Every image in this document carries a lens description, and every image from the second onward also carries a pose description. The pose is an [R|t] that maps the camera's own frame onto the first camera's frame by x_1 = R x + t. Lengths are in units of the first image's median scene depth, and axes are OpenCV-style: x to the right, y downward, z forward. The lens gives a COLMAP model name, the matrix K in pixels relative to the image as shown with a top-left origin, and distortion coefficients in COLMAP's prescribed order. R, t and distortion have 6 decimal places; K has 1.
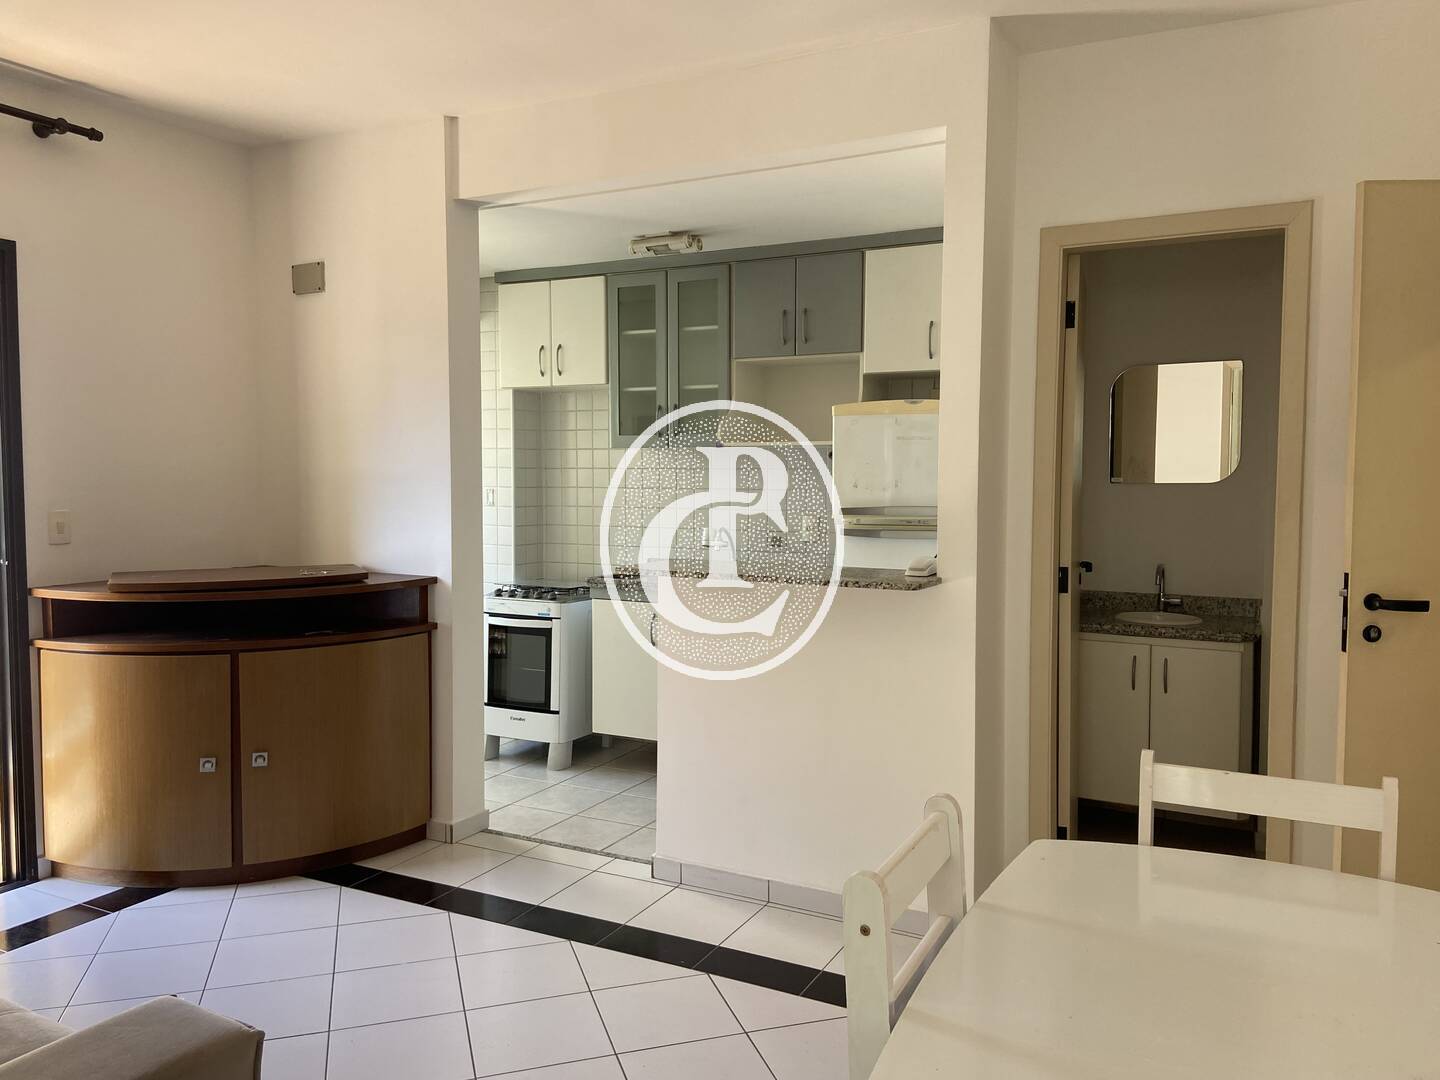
lens RADIAL K [[1081.0, 0, 718.1], [0, 1081.0, 524.7], [0, 0, 1]] dist [0.120305, -0.161883]
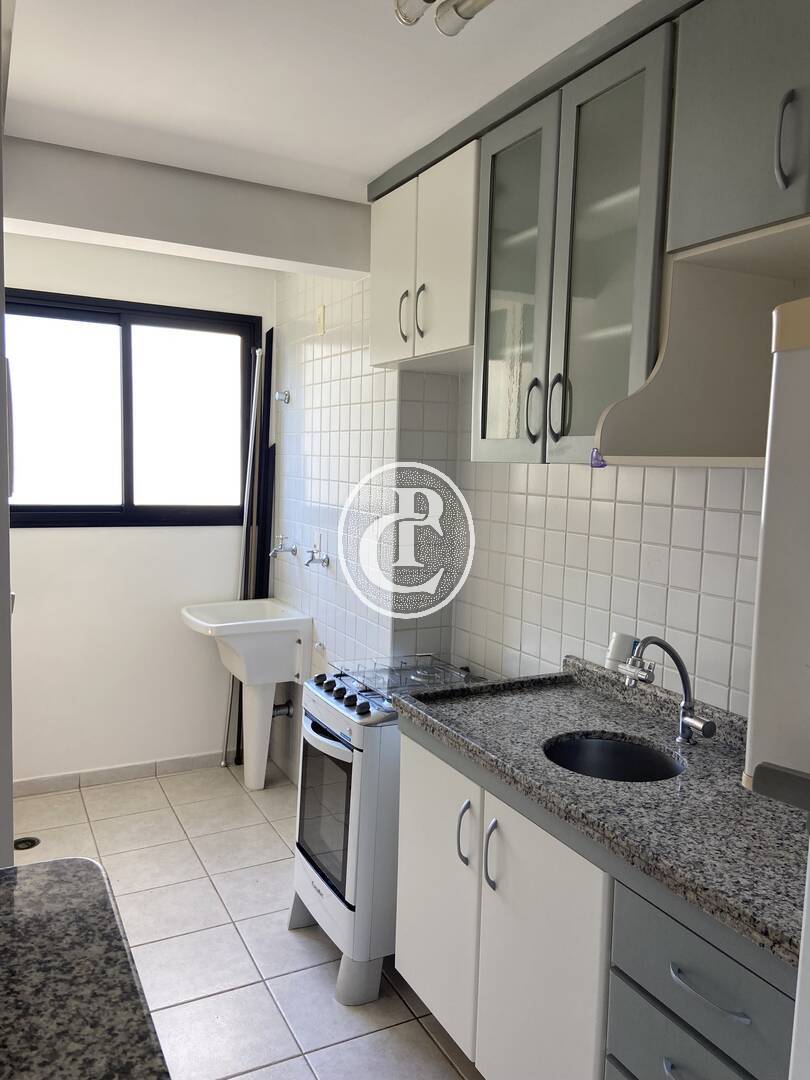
lens RADIAL K [[810.8, 0, 407.0], [0, 810.8, 539.9], [0, 0, 1]] dist [0.120305, -0.161883]
pose [[0.820277, 0.078168, -0.566600, 0.115323], [-0.055443, 0.996819, 0.057254, -0.054027], [0.569273, -0.015550, 0.822001, 0.650501]]
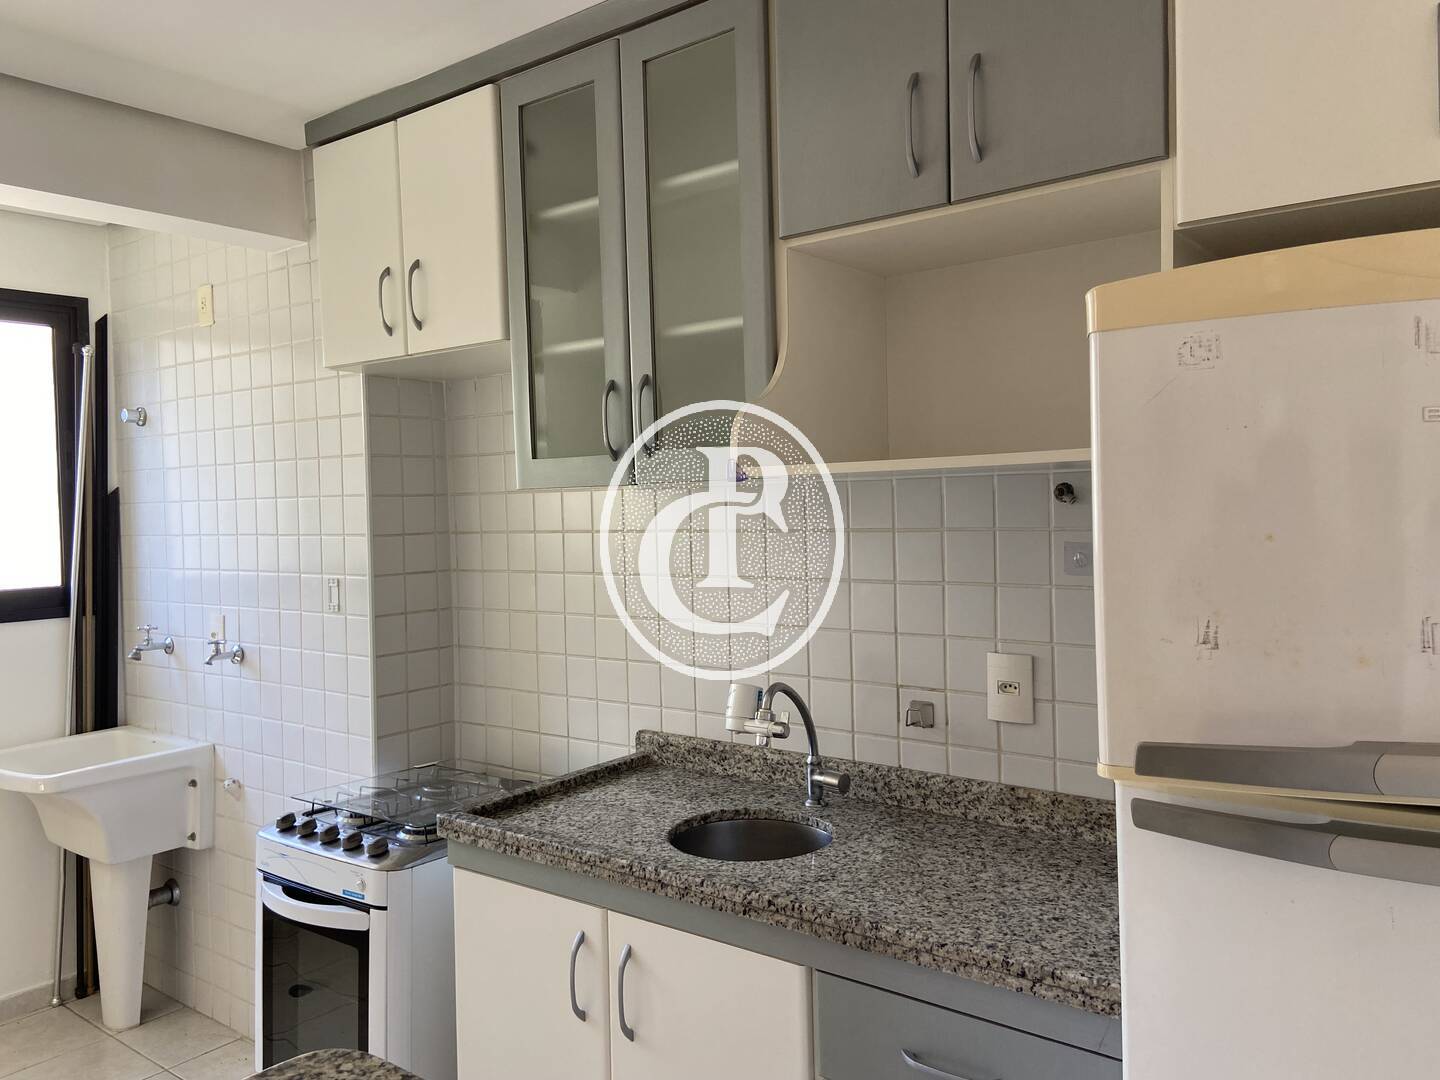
lens RADIAL K [[1081.0, 0, 718.1], [0, 1081.0, 524.7], [0, 0, 1]] dist [0.120305, -0.161883]
pose [[0.984087, -0.021778, -0.176350, 0.054125], [0.016761, 0.999413, -0.029890, -0.043989], [0.176898, 0.026458, 0.983874, 0.607455]]
